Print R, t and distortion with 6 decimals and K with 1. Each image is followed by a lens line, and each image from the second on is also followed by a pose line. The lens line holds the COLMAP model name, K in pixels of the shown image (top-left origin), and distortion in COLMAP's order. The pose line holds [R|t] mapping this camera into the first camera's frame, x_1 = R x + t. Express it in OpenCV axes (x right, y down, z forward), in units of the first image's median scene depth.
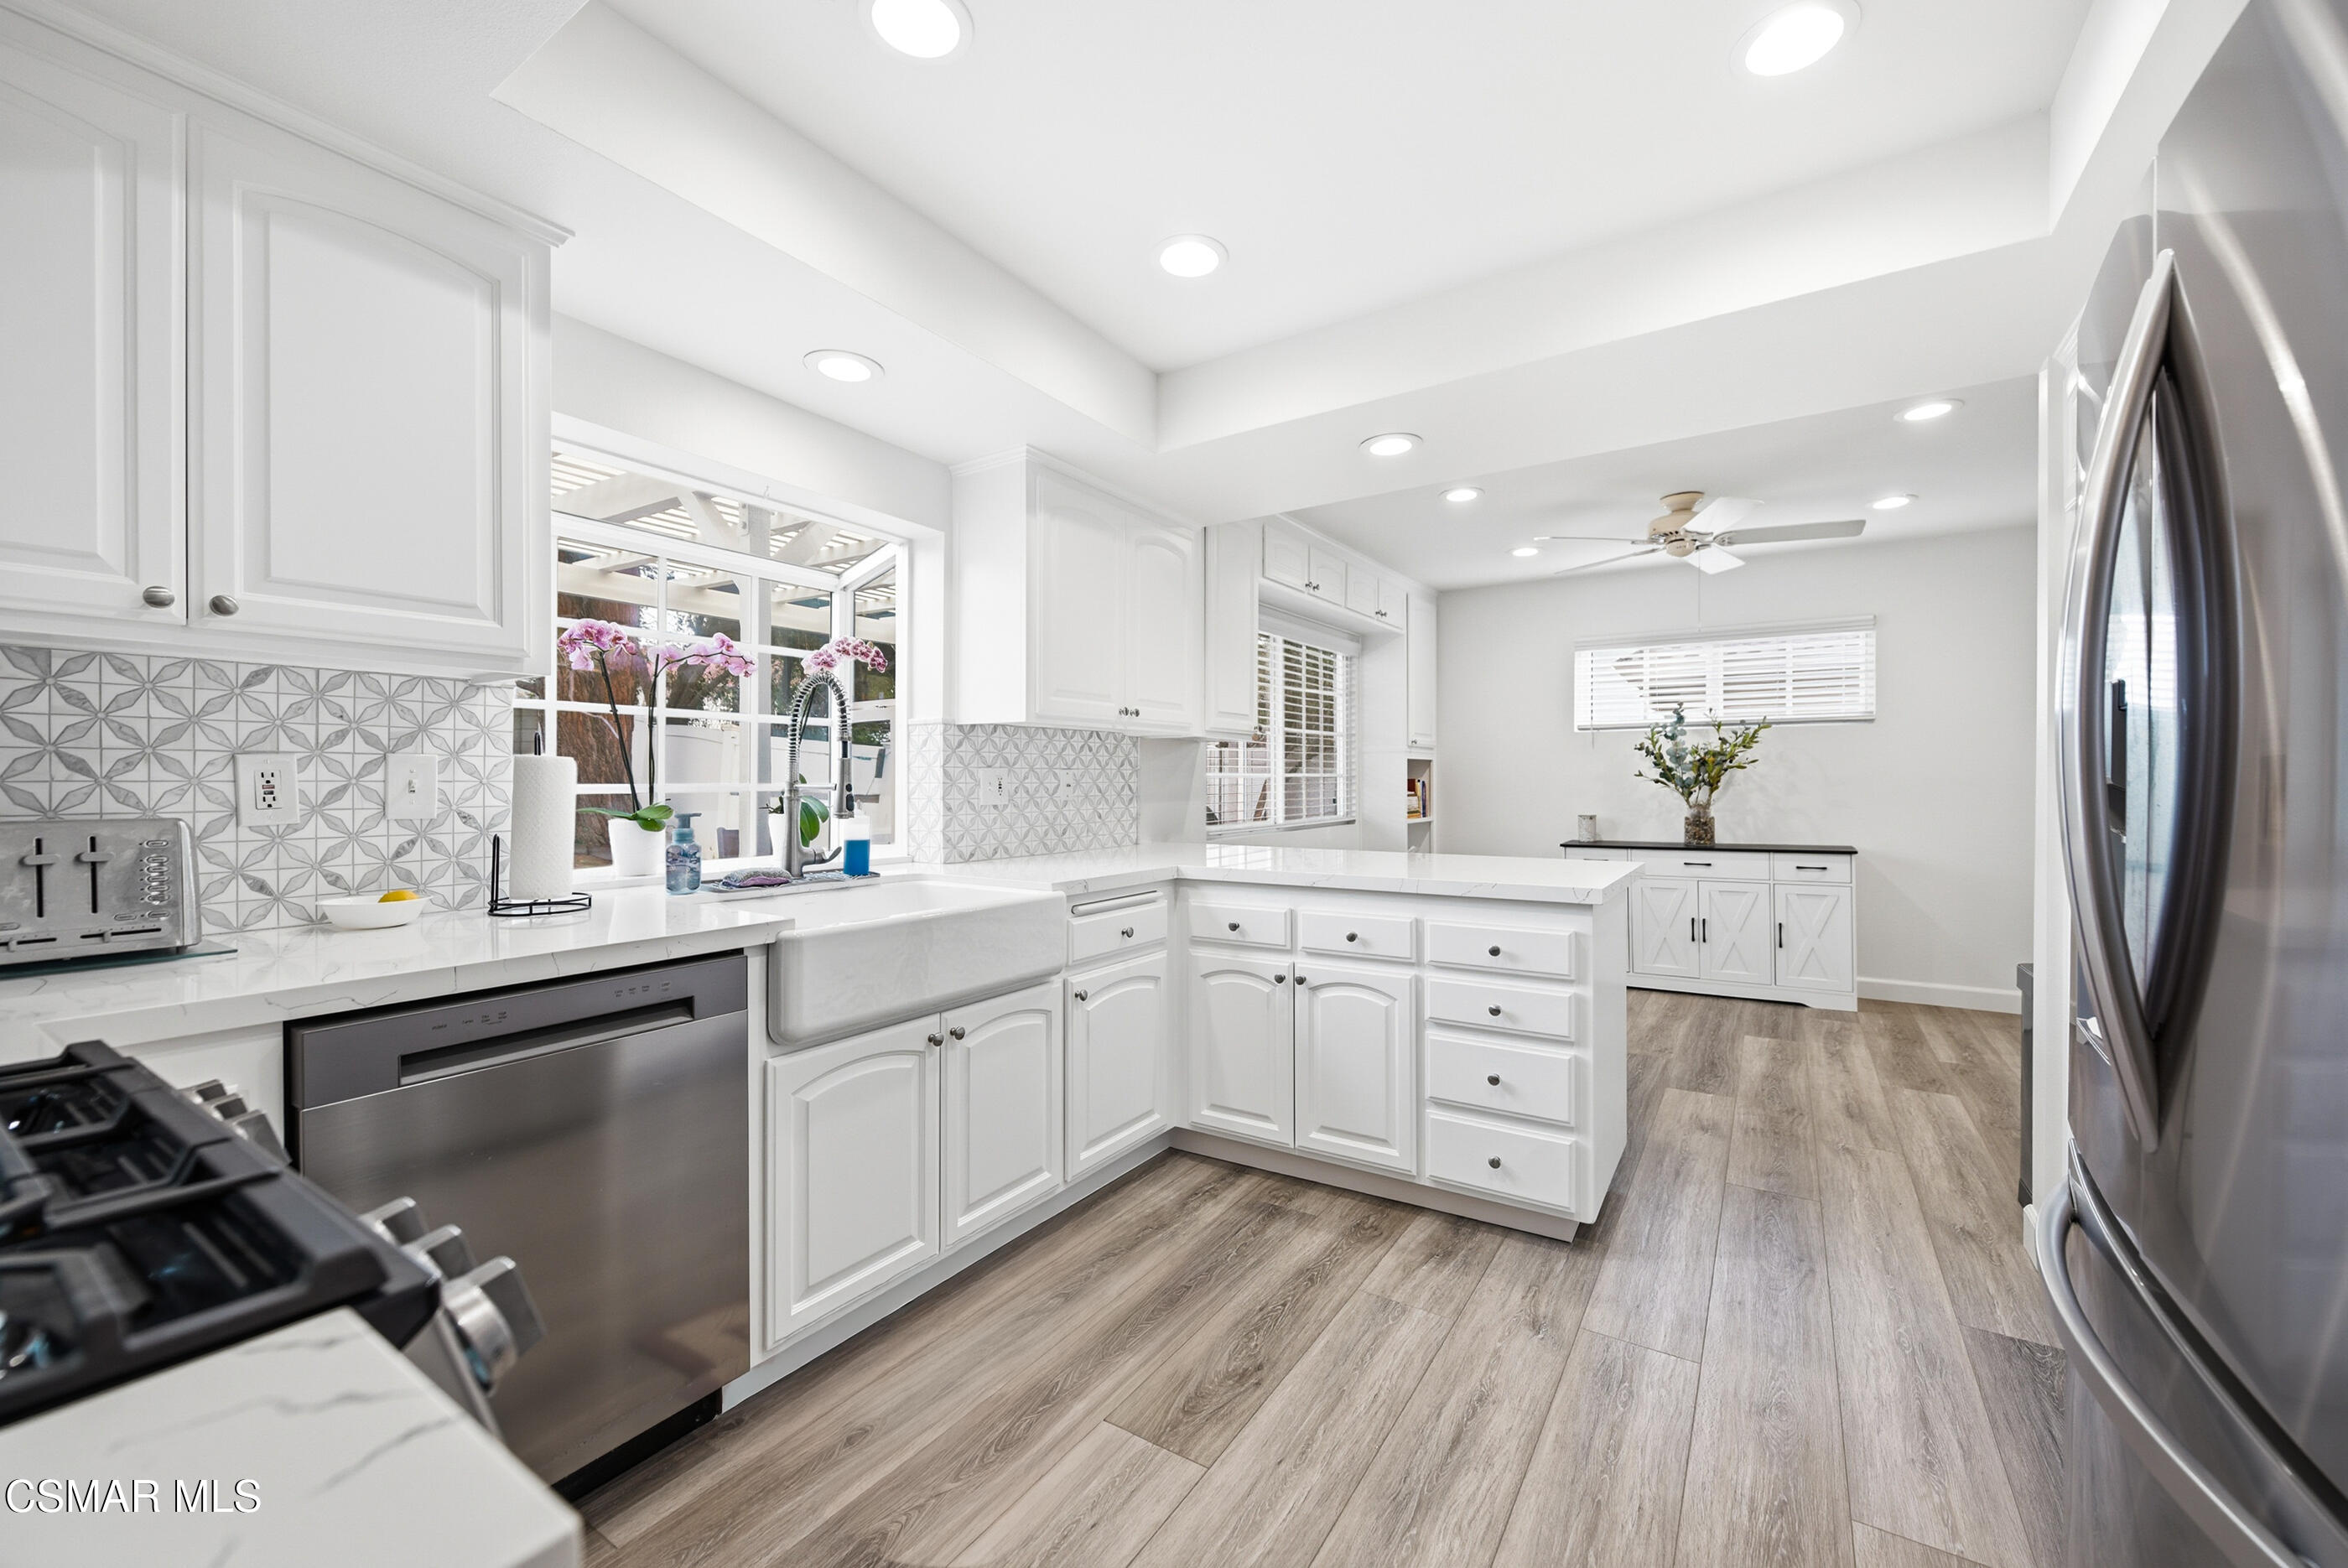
lens RADIAL K [[920.5, 0, 1174.0], [0, 920.5, 784.0], [0, 0, 1]] dist [-0.000773, -0.000018]
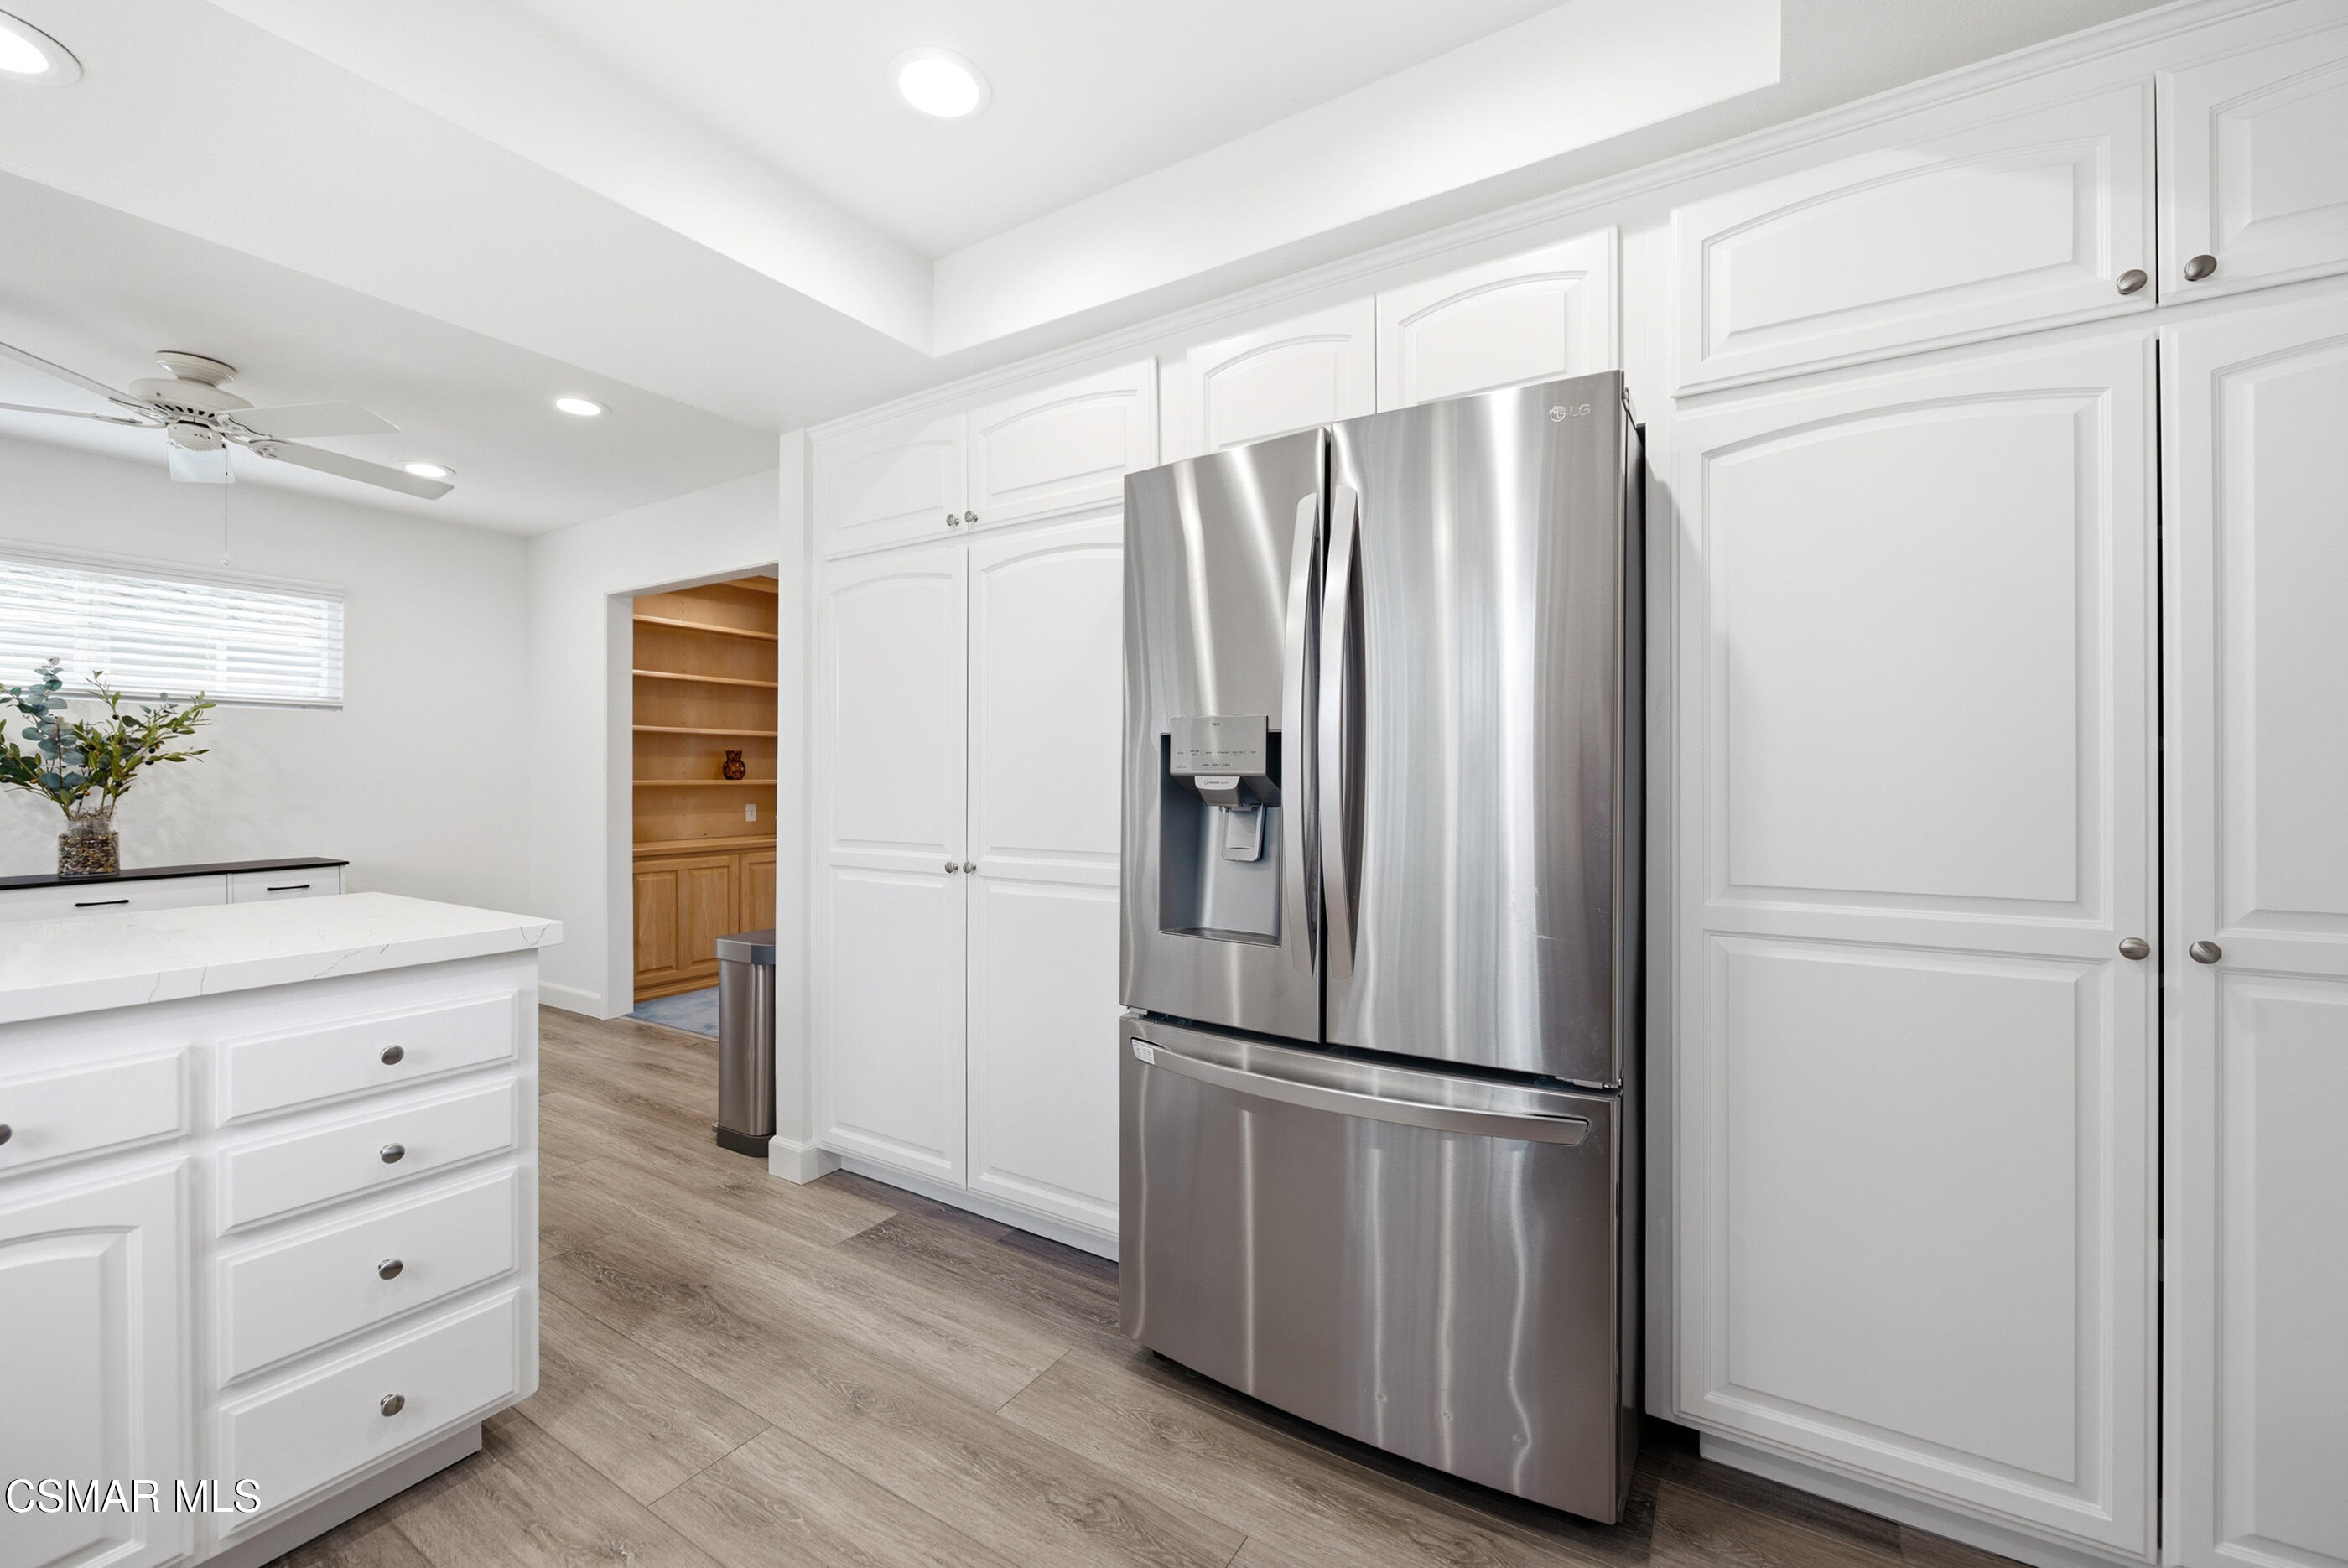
lens RADIAL K [[942.3, 0, 1174.0], [0, 942.3, 784.0], [0, 0, 1]] dist [0.013073, -0.006703]
pose [[-0.025065, -0.003254, 0.999681, -0.188607], [0.003479, 0.999988, 0.003342, 0.001286], [-0.999680, 0.003562, -0.025053, 0.328366]]
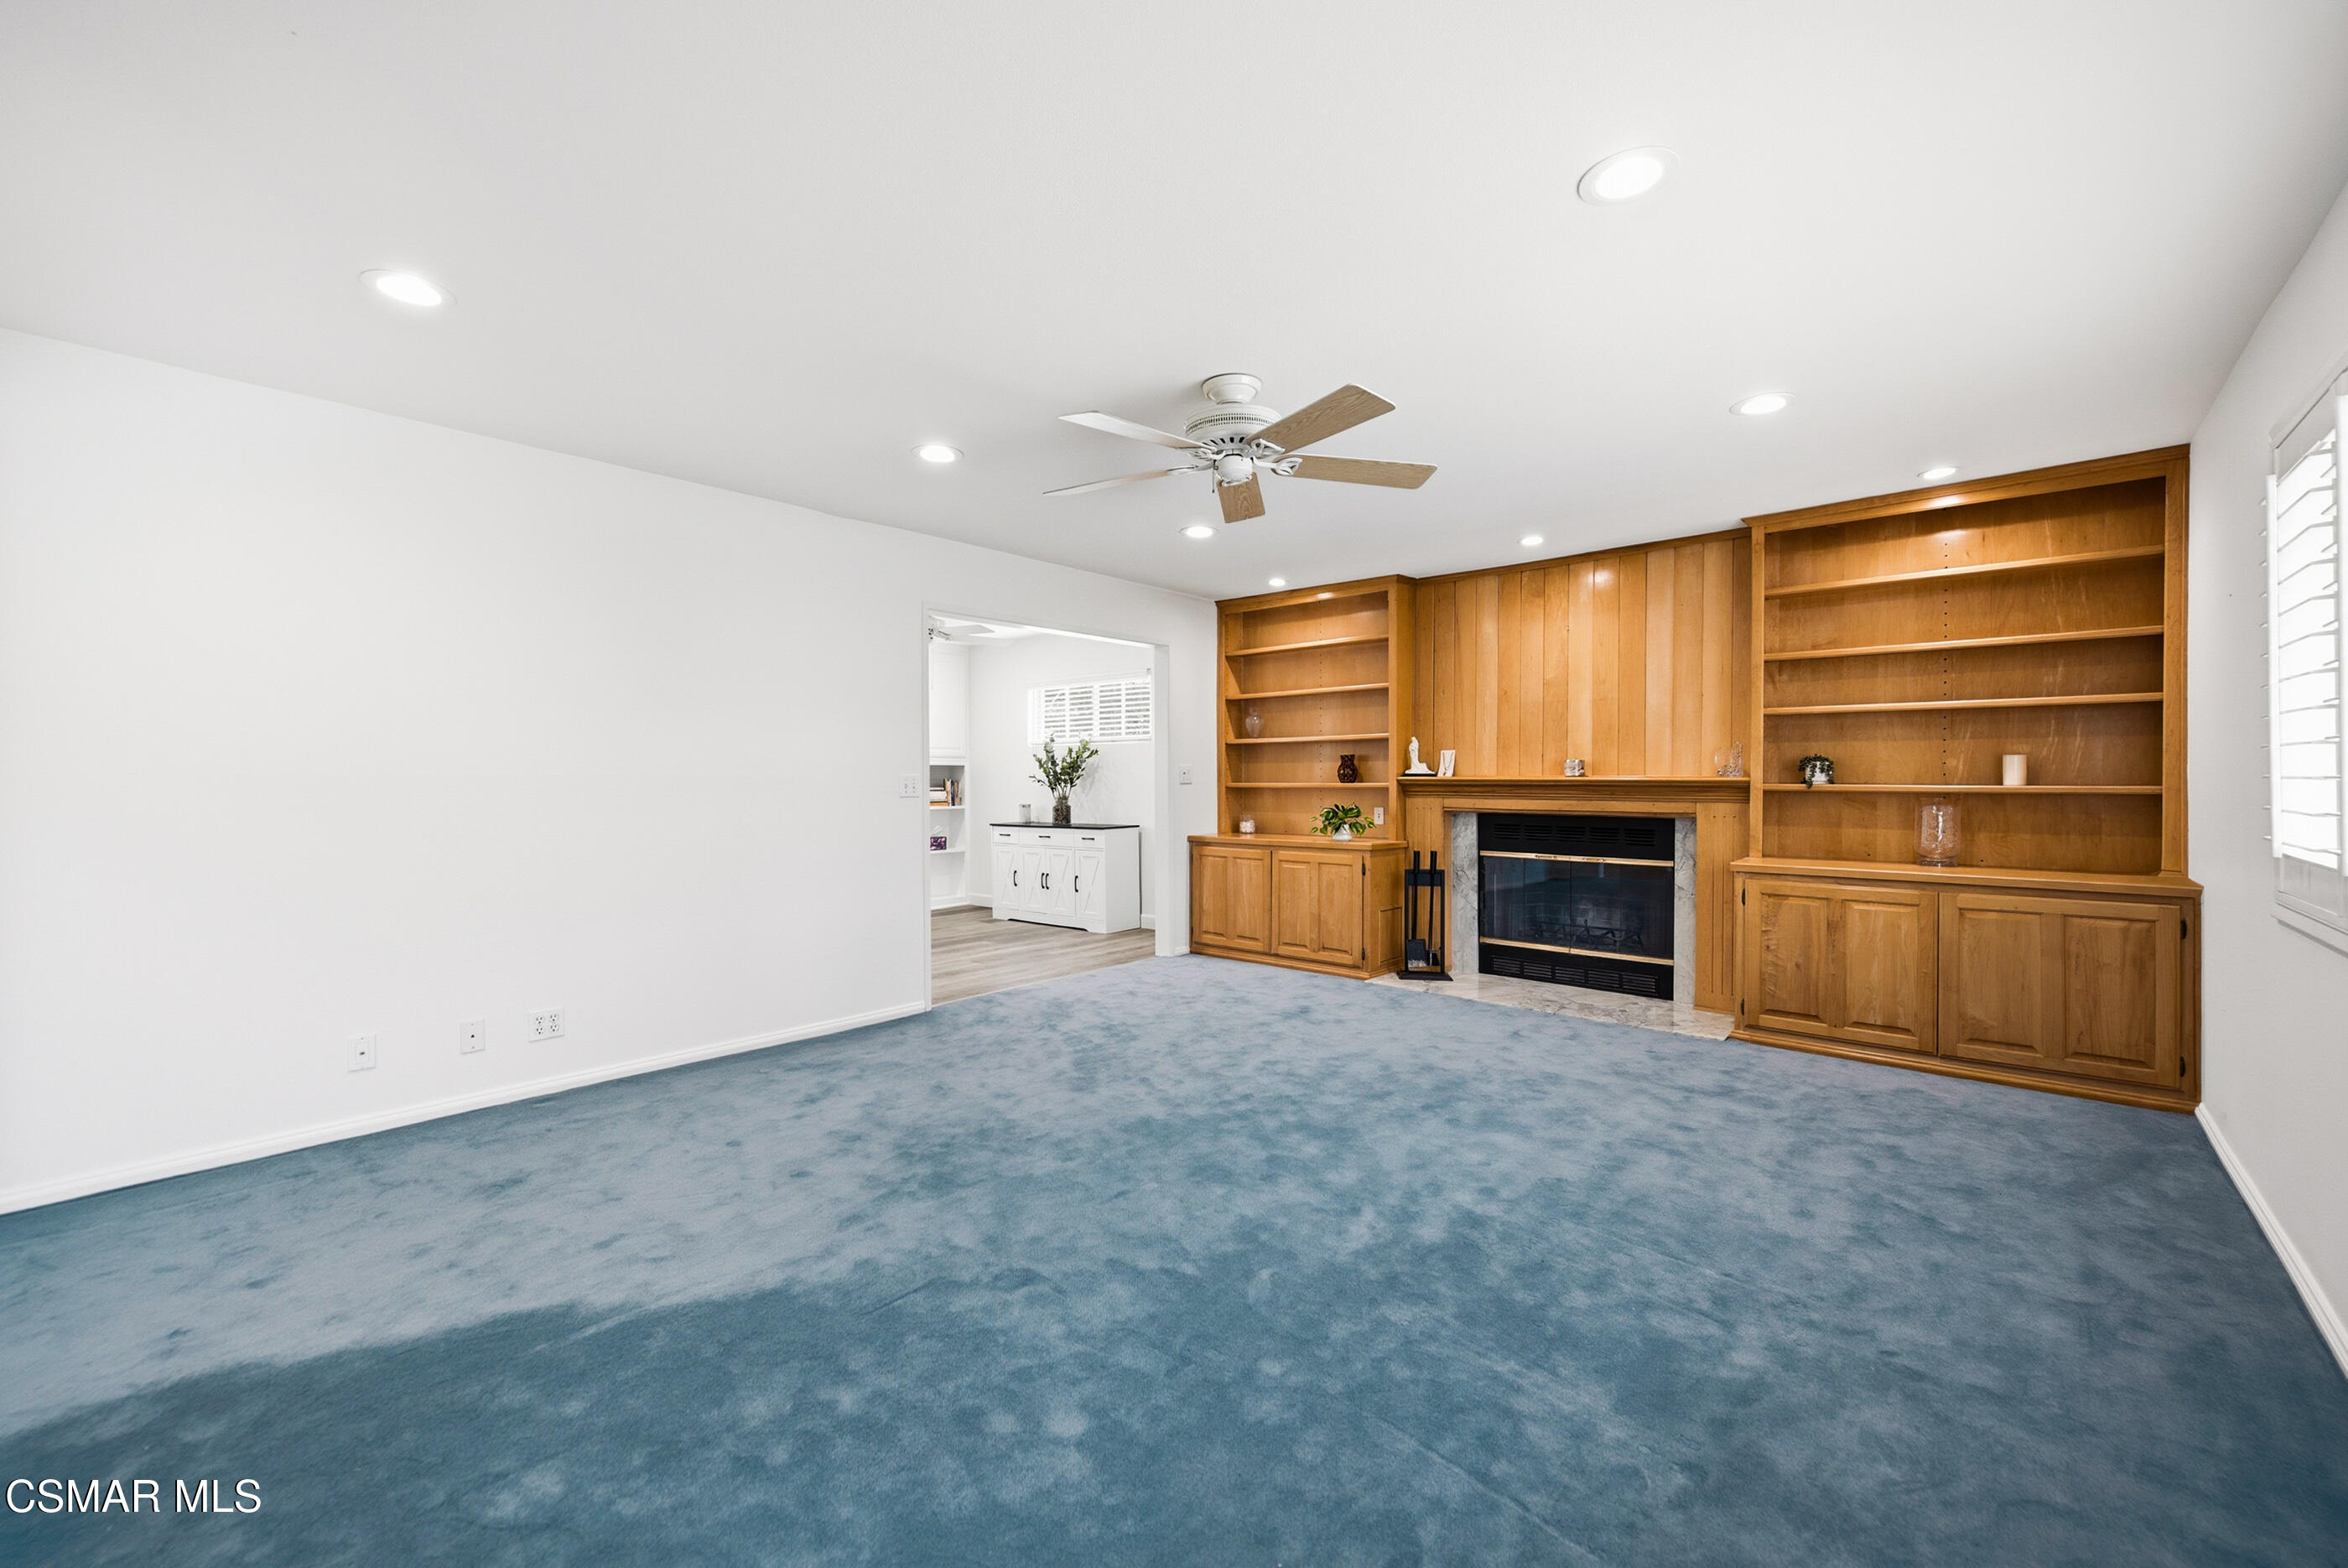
lens RADIAL K [[942.3, 0, 1174.0], [0, 942.3, 784.0], [0, 0, 1]] dist [0.013073, -0.006703]
pose [[0.990391, 0.001851, -0.138286, 1.341860], [-0.001284, 0.999990, 0.004192, -0.007016], [0.138293, -0.003974, 0.990383, -0.647281]]
